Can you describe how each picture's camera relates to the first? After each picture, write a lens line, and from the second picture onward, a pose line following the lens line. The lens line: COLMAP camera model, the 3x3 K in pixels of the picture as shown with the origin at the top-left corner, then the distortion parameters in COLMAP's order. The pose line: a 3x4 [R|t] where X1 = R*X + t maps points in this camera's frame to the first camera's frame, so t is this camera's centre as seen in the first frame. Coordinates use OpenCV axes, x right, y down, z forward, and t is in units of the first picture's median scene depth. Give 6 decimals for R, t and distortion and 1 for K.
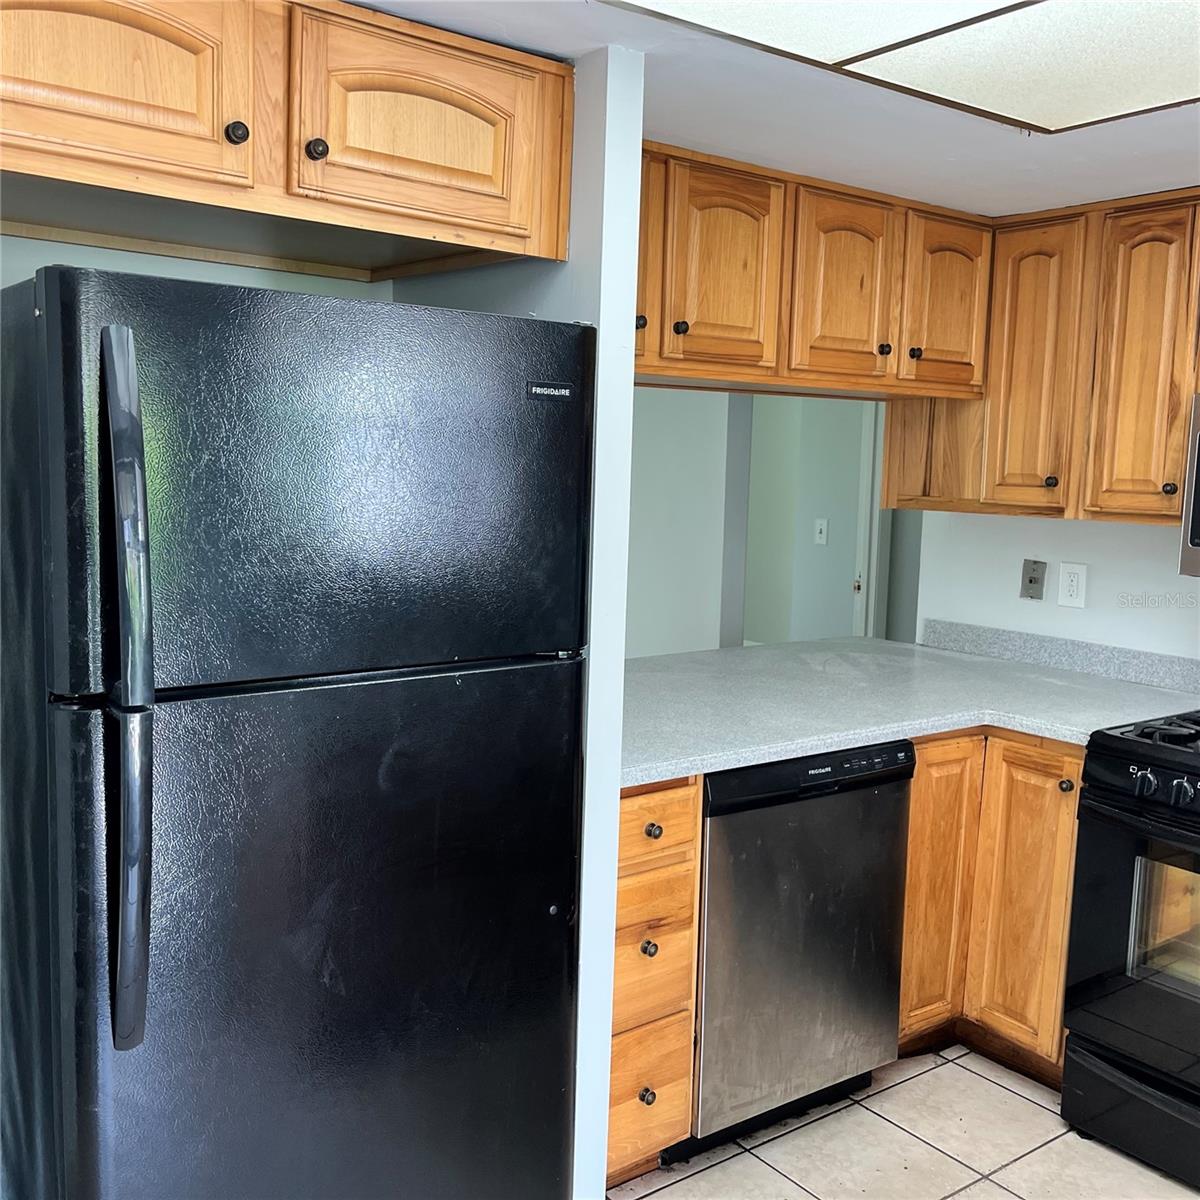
lens RADIAL K [[1208.8, 0, 596.6], [0, 1208.8, 598.5], [0, 0, 1]] dist [0.020731, 0.000000]
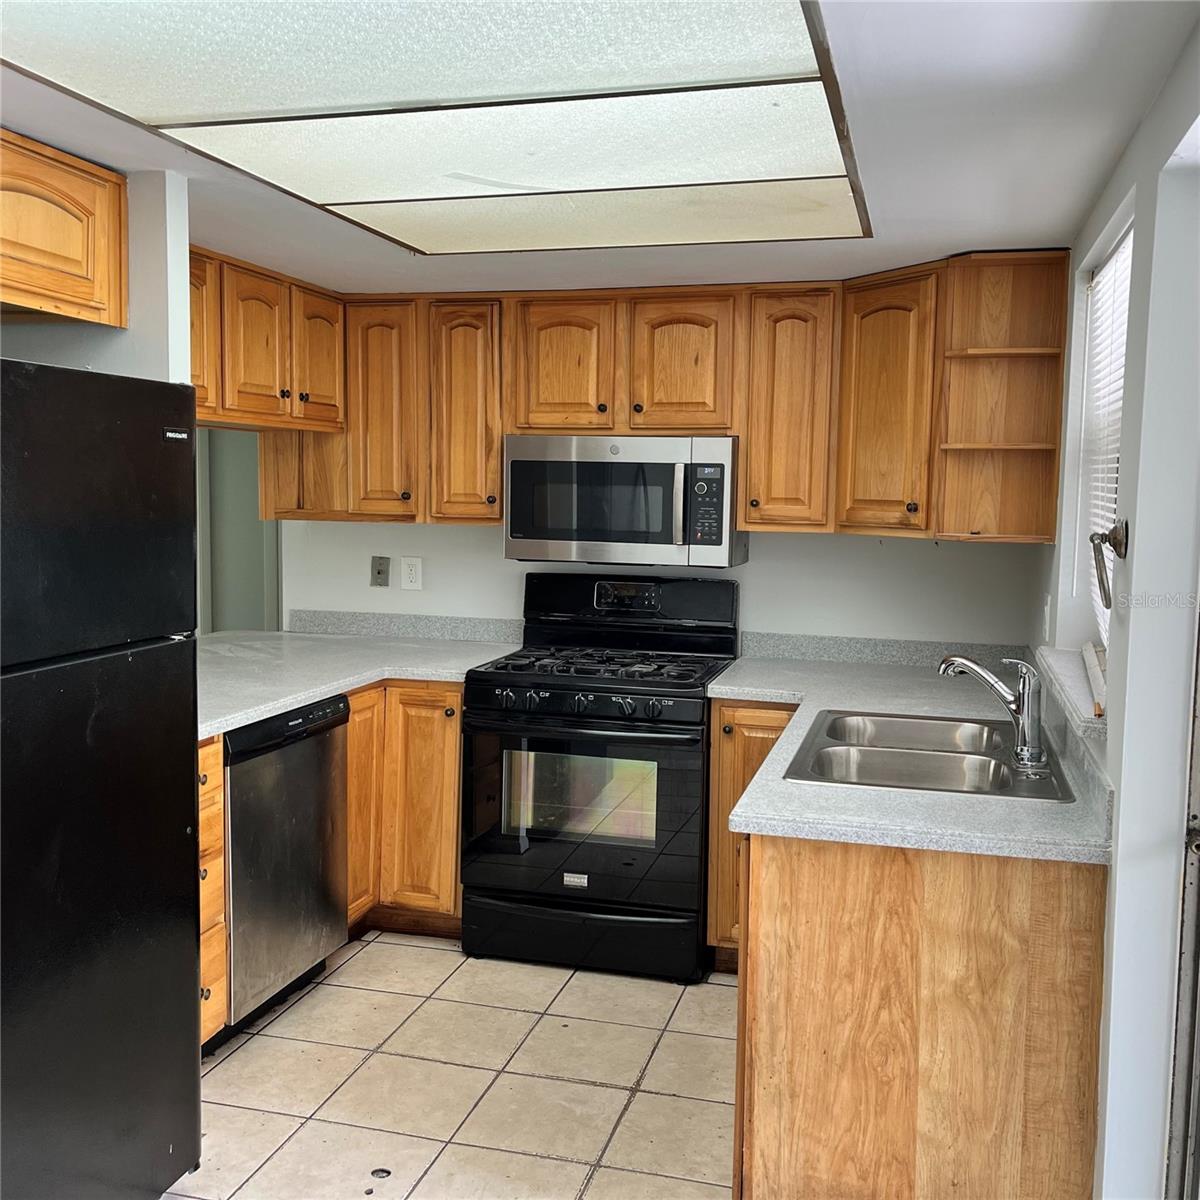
lens RADIAL K [[1208.8, 0, 602.1], [0, 1208.8, 599.6], [0, 0, 1]] dist [0.020731, 0.000000]
pose [[0.788650, -0.071651, 0.610653, -0.304634], [0.077334, 0.996859, 0.017090, 0.013420], [-0.609960, 0.033746, 0.791714, -0.208318]]
